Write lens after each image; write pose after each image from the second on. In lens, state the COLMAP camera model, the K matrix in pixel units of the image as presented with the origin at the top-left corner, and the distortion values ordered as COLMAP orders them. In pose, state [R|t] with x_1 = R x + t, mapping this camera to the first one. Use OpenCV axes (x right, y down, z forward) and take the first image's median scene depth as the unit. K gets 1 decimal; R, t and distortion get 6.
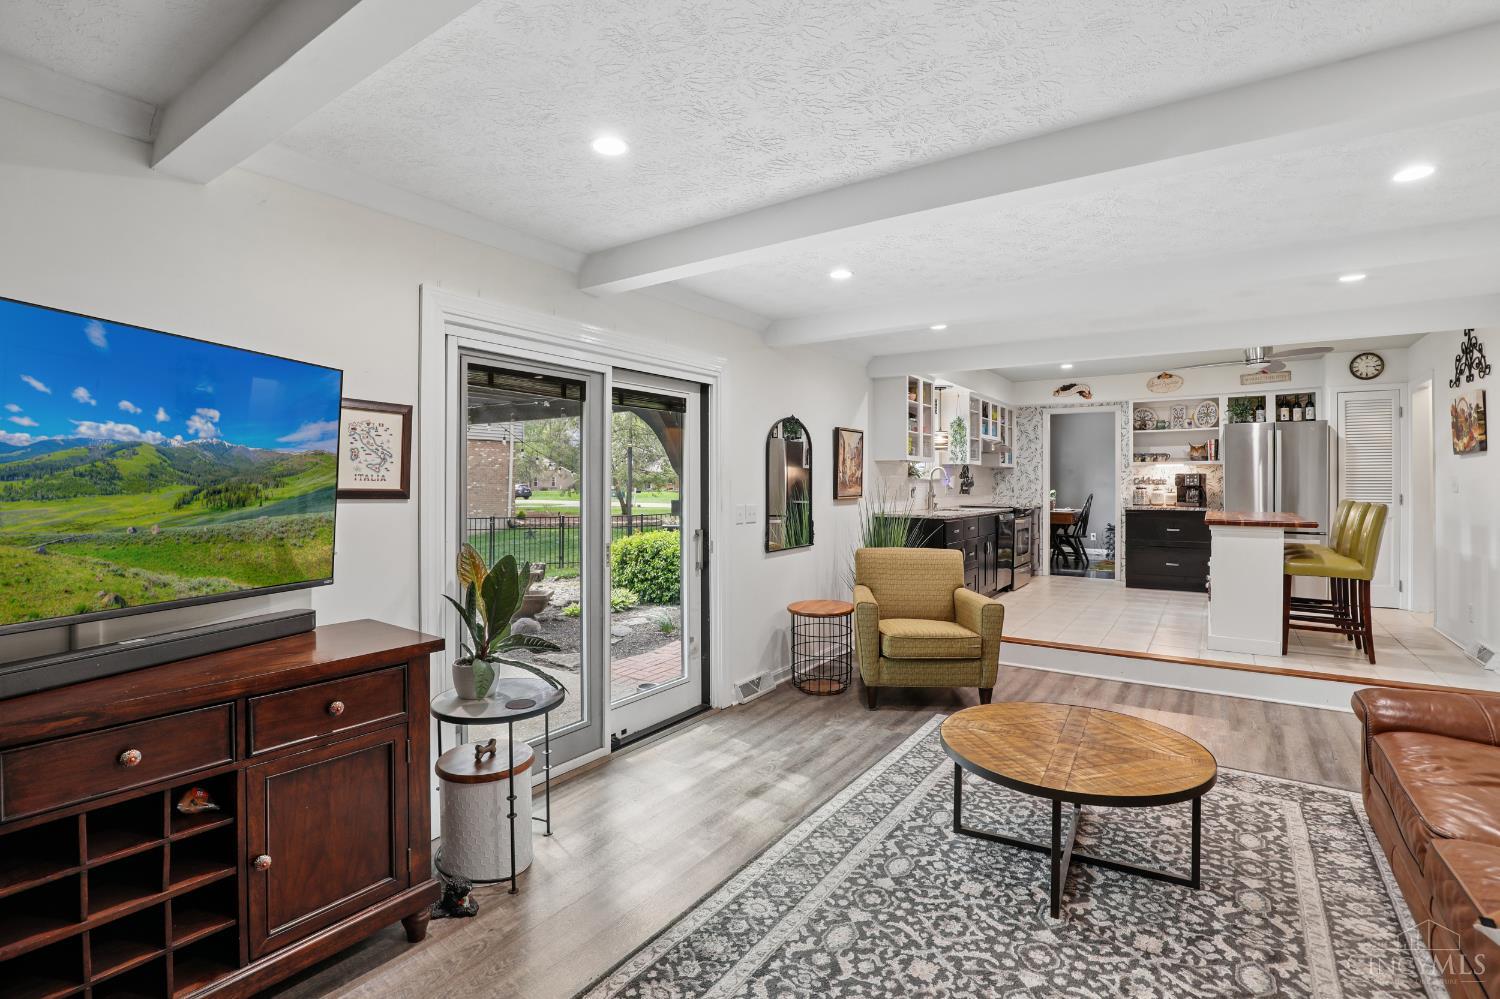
lens RADIAL K [[692.6, 0, 749.2], [0, 692.6, 481.0], [0, 0, 1]] dist [-0.033873, 0.005984]
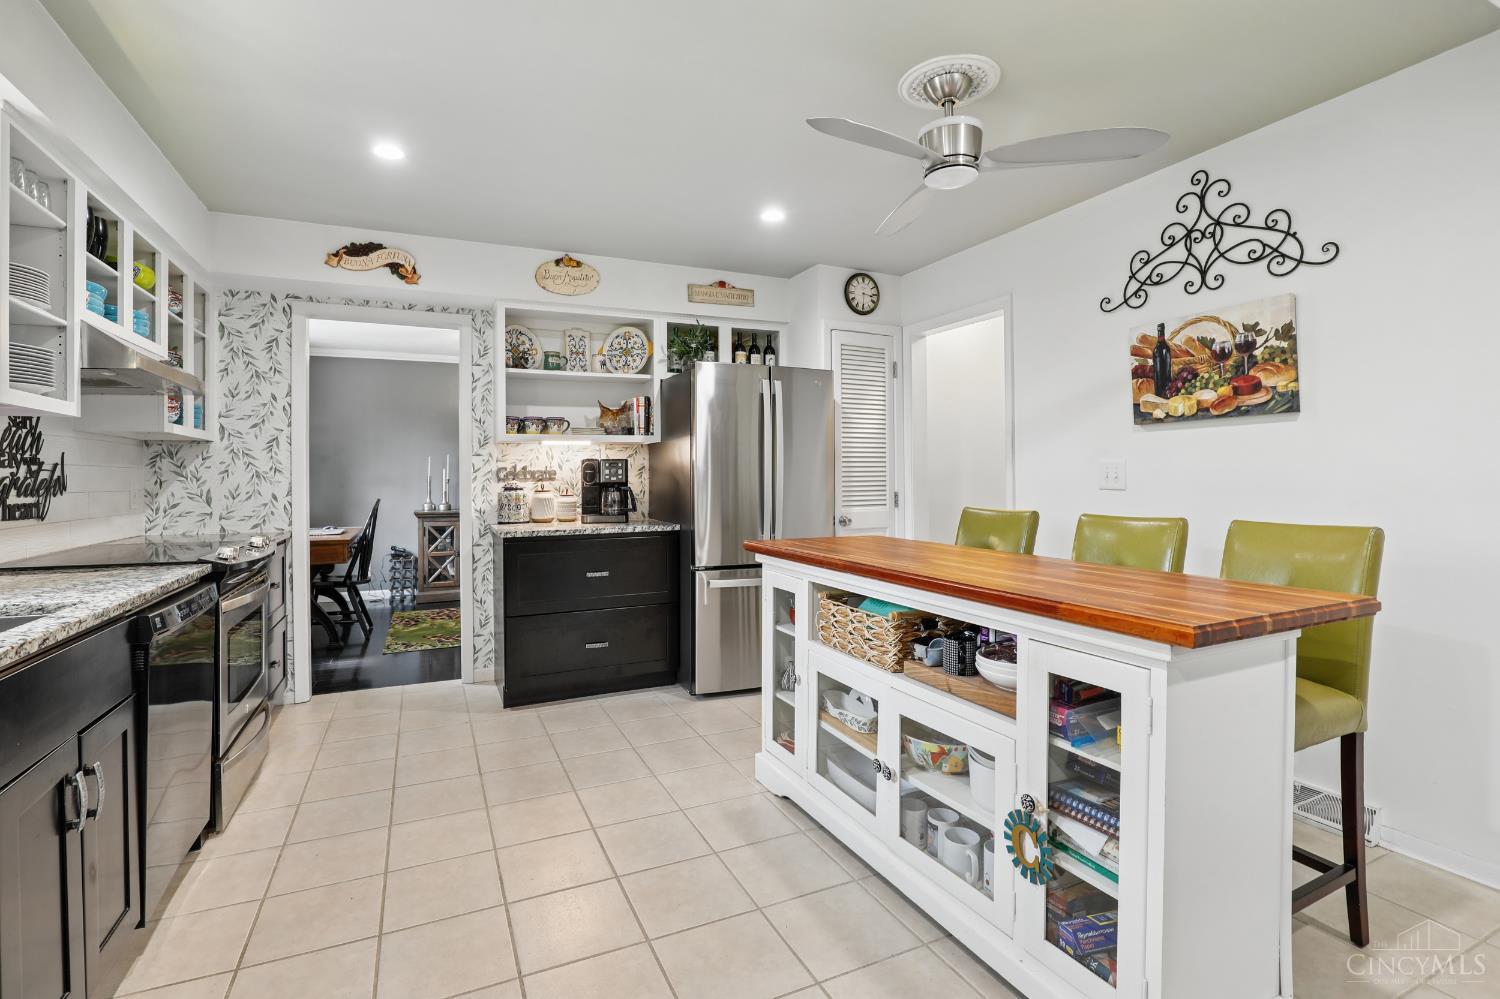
lens RADIAL K [[692.6, 0, 740.8], [0, 692.6, 475.2], [0, 0, 1]] dist [-0.033873, 0.005984]
pose [[0.511273, -0.004218, 0.859408, 0.295545], [0.004167, 0.999988, 0.002429, 0.000819], [-0.859408, 0.002339, 0.511285, 0.780611]]
